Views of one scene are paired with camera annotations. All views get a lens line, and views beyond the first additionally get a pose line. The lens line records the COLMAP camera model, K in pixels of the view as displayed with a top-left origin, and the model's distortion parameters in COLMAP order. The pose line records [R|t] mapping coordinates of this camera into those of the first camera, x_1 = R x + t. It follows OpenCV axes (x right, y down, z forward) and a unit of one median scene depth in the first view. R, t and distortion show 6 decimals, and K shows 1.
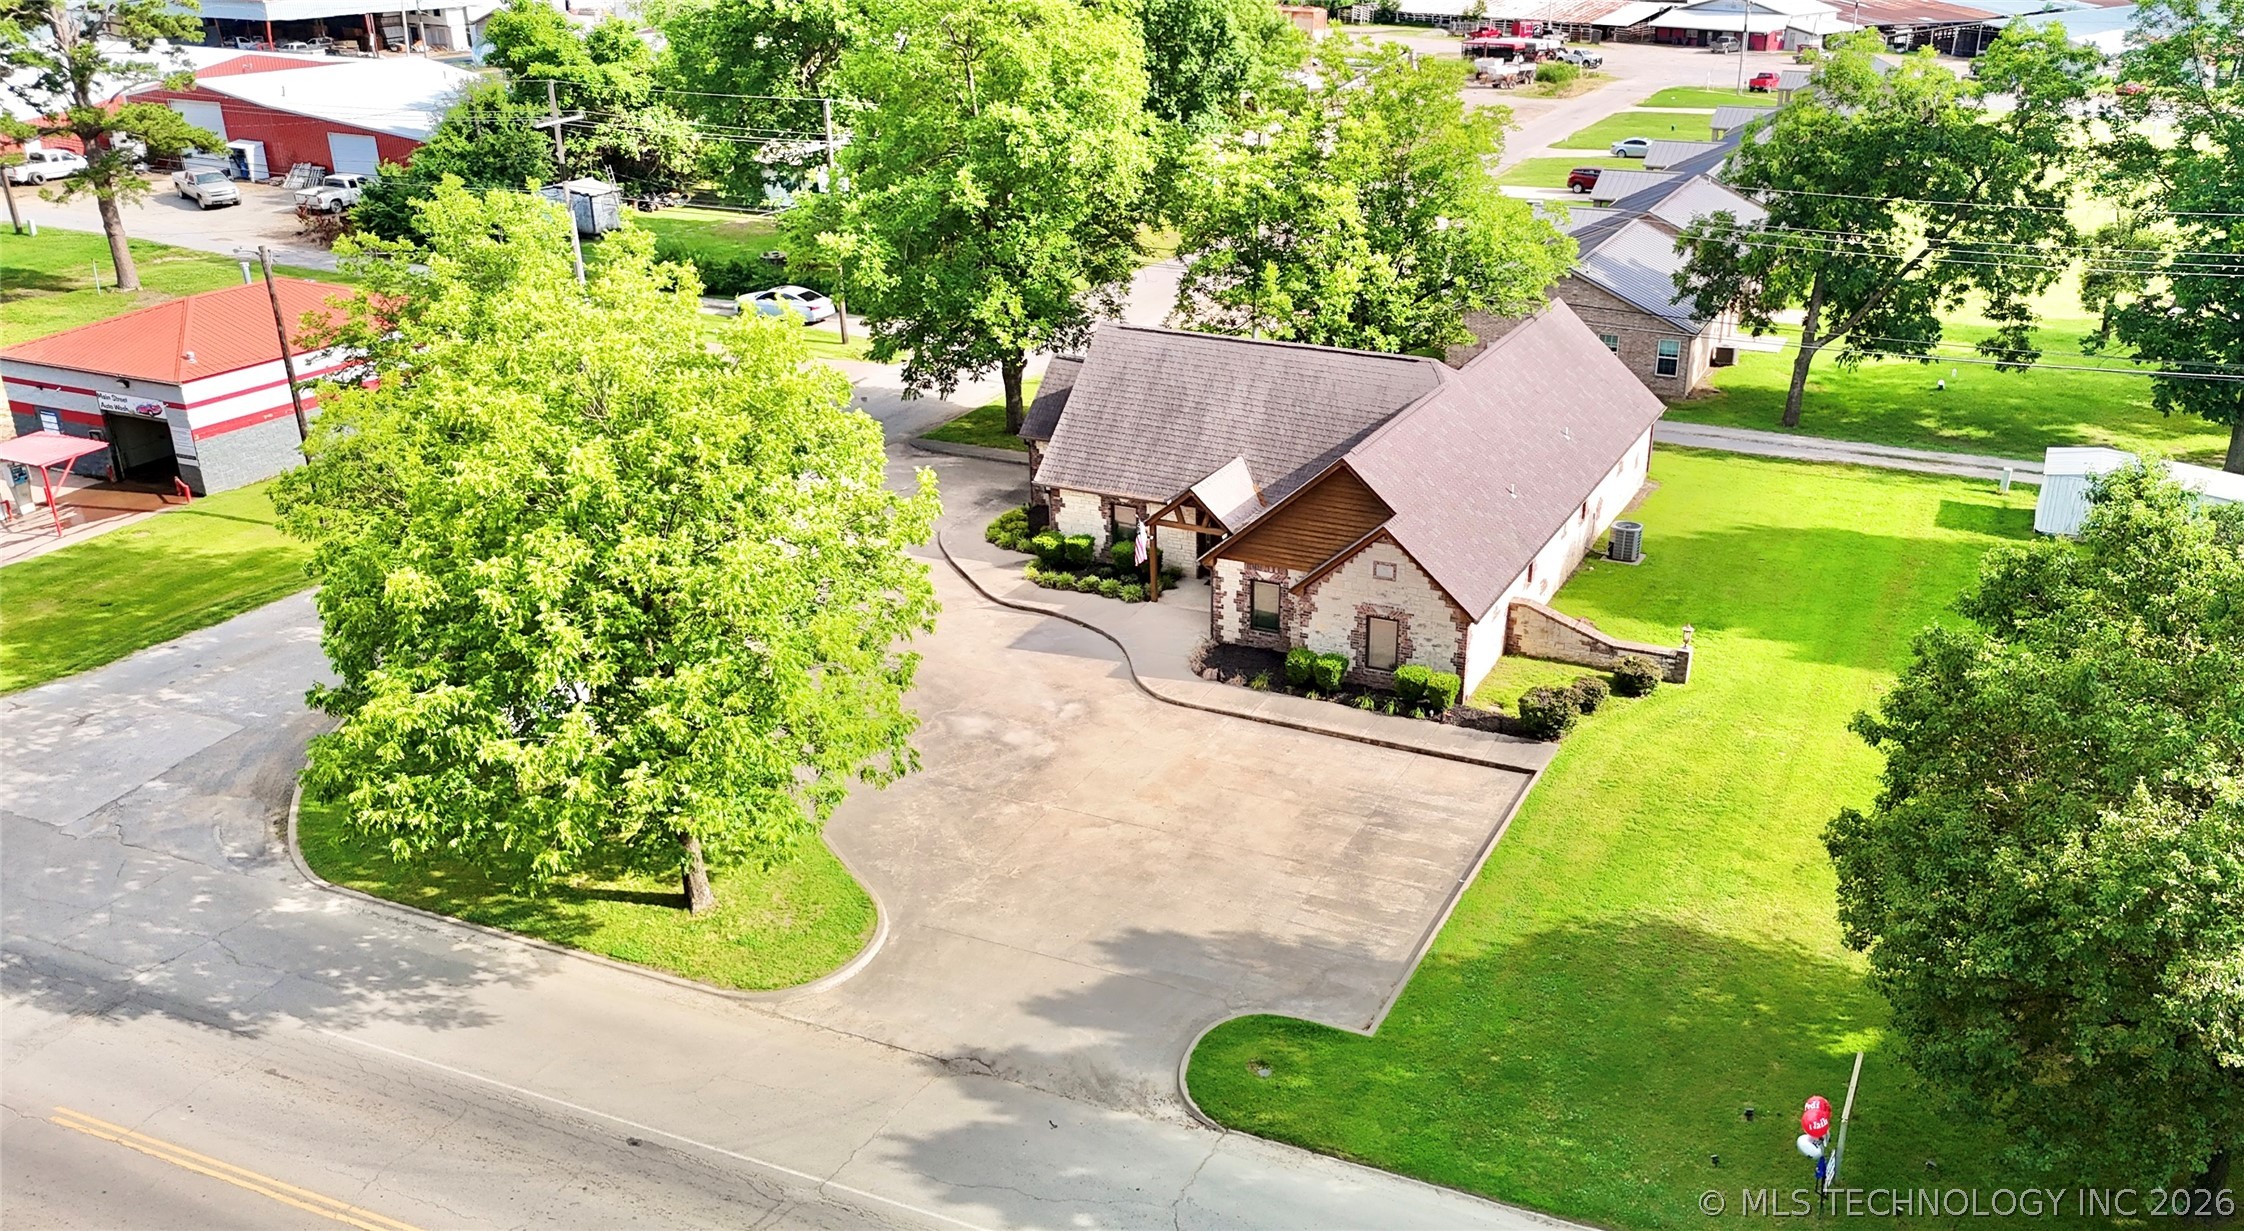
lens RADIAL K [[1902.1, 0, 1244.3], [0, 1902.1, 658.9], [0, 0, 1]] dist [0.008157, -0.002909]
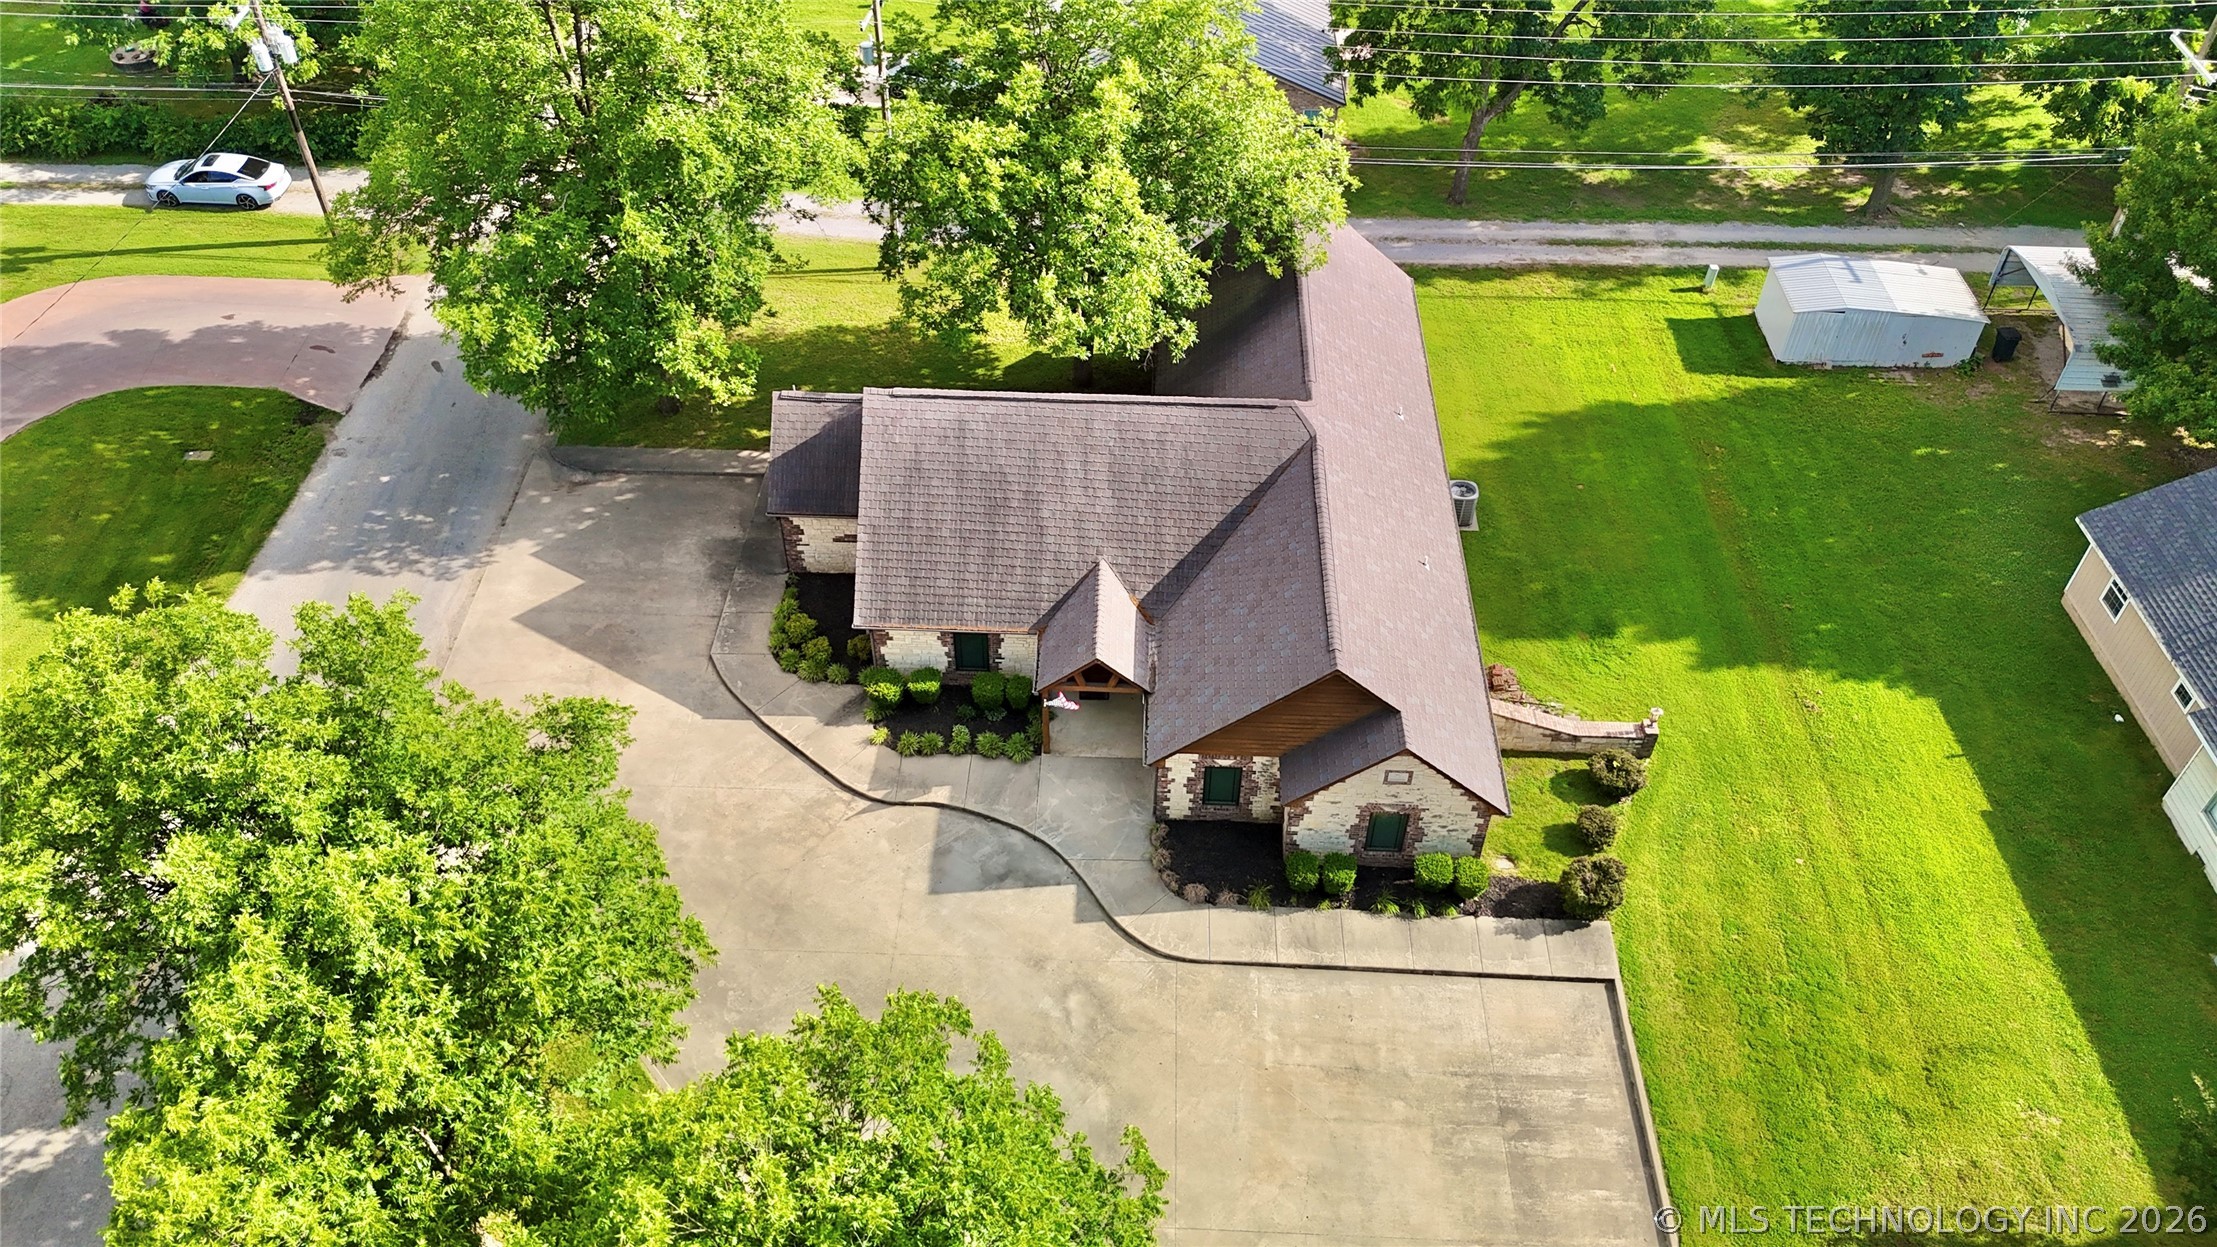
lens RADIAL K [[1627.9, 0, 1108.5], [0, 1627.9, 623.5], [0, 0, 1]] dist [0.062173, -0.078050]
pose [[0.929851, -0.254473, 0.265747, -0.219138], [0.138965, 0.911658, 0.386741, -0.395852], [-0.340685, -0.322682, 0.883068, 0.375406]]
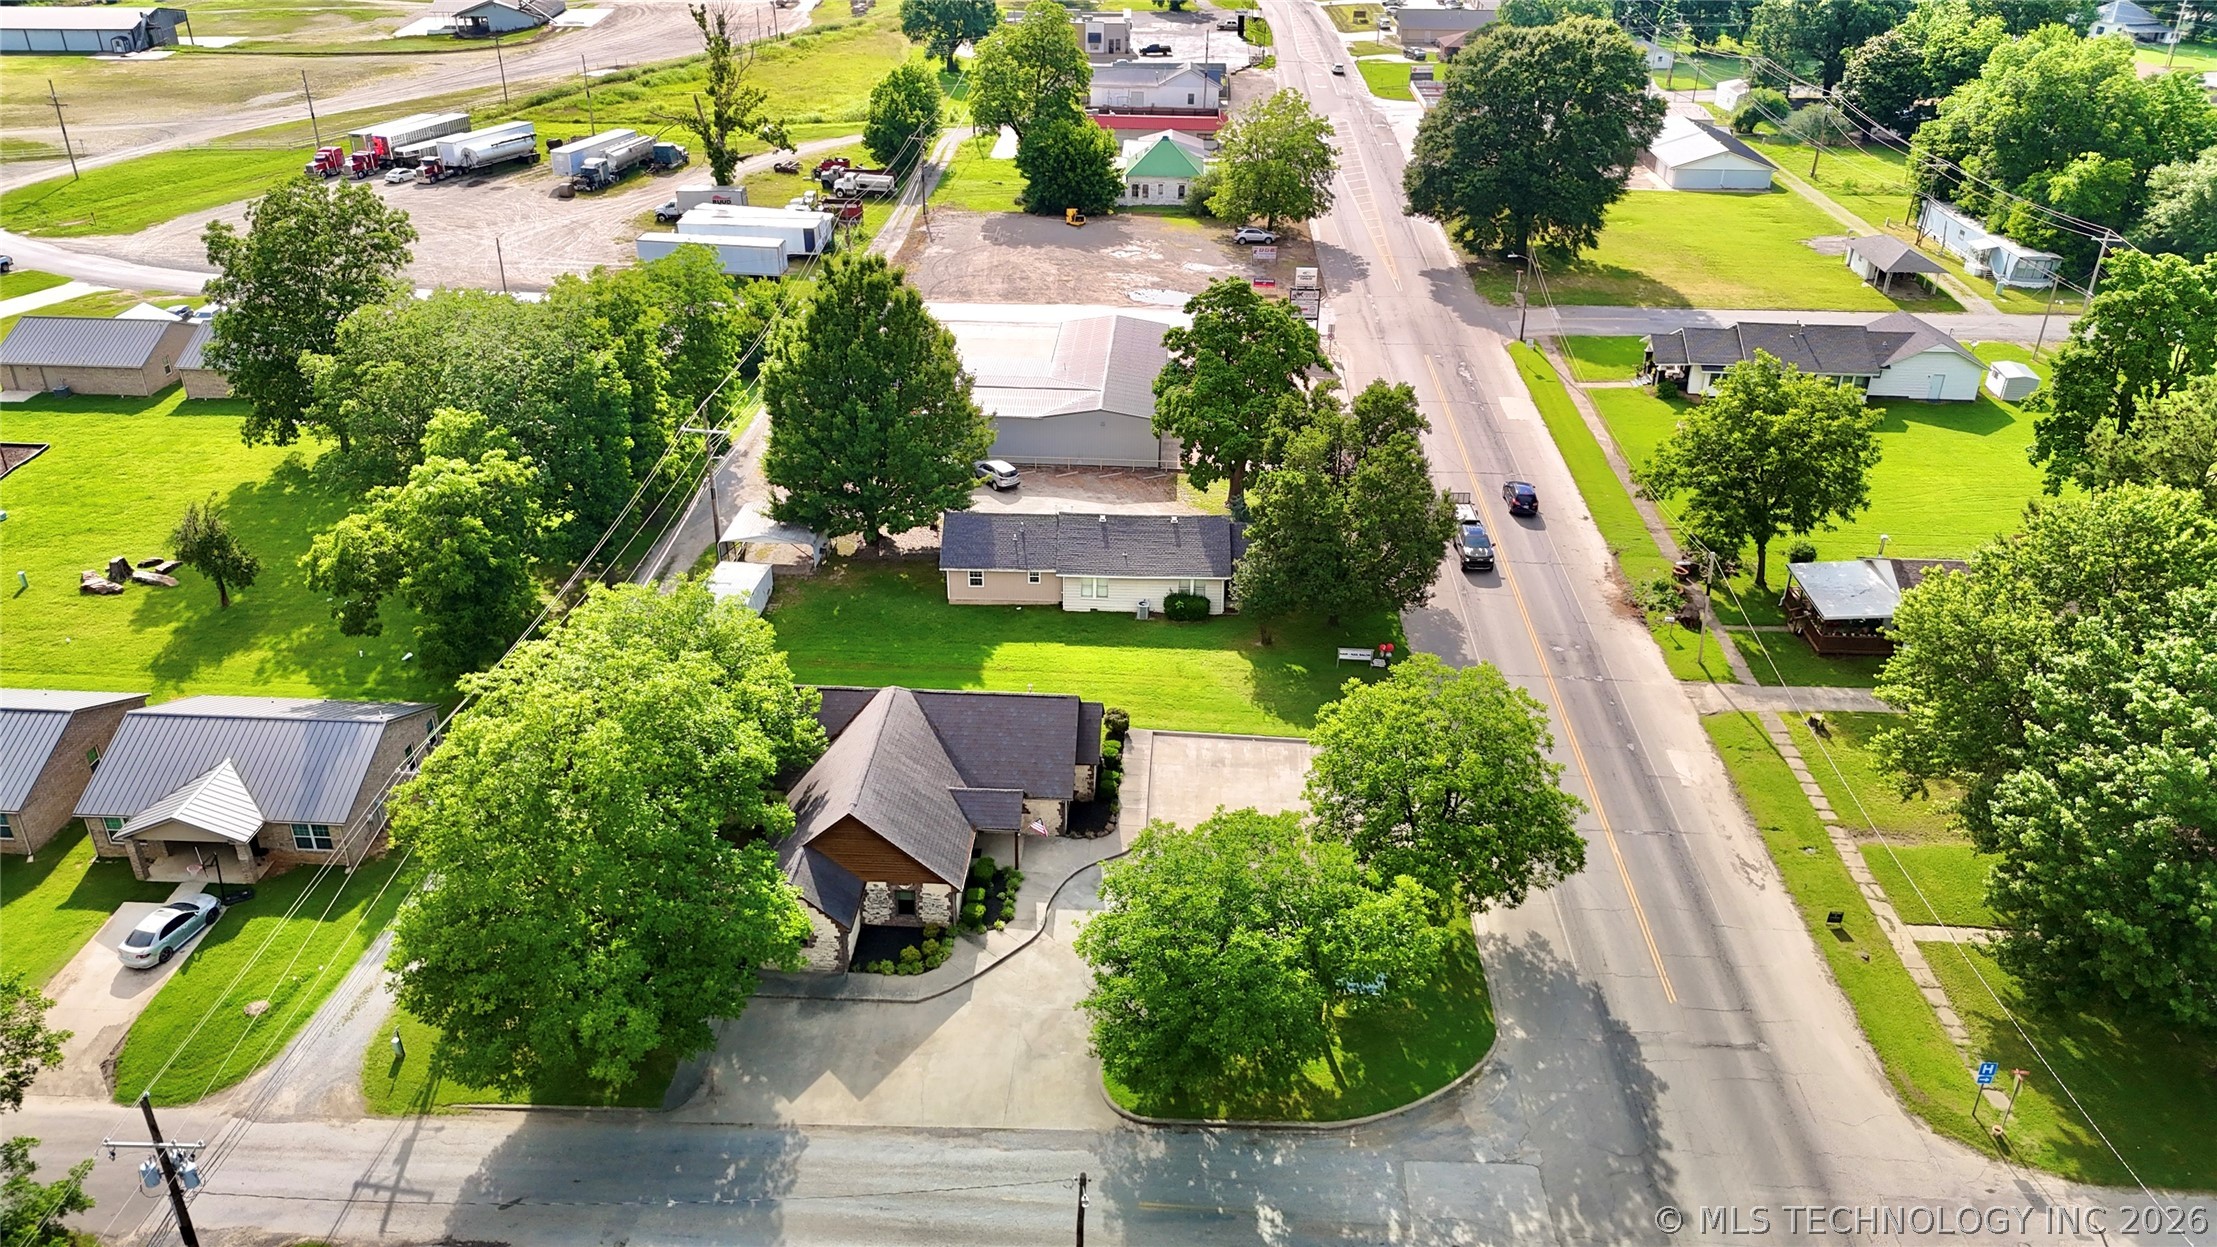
lens RADIAL K [[1627.9, 0, 1108.5], [0, 1627.9, 623.5], [0, 0, 1]] dist [0.062173, -0.078050]
pose [[-0.343151, -0.445246, 0.827045, -1.220103], [0.354209, 0.754160, 0.552973, -1.003286], [-0.869933, 0.482700, -0.101081, 1.042590]]
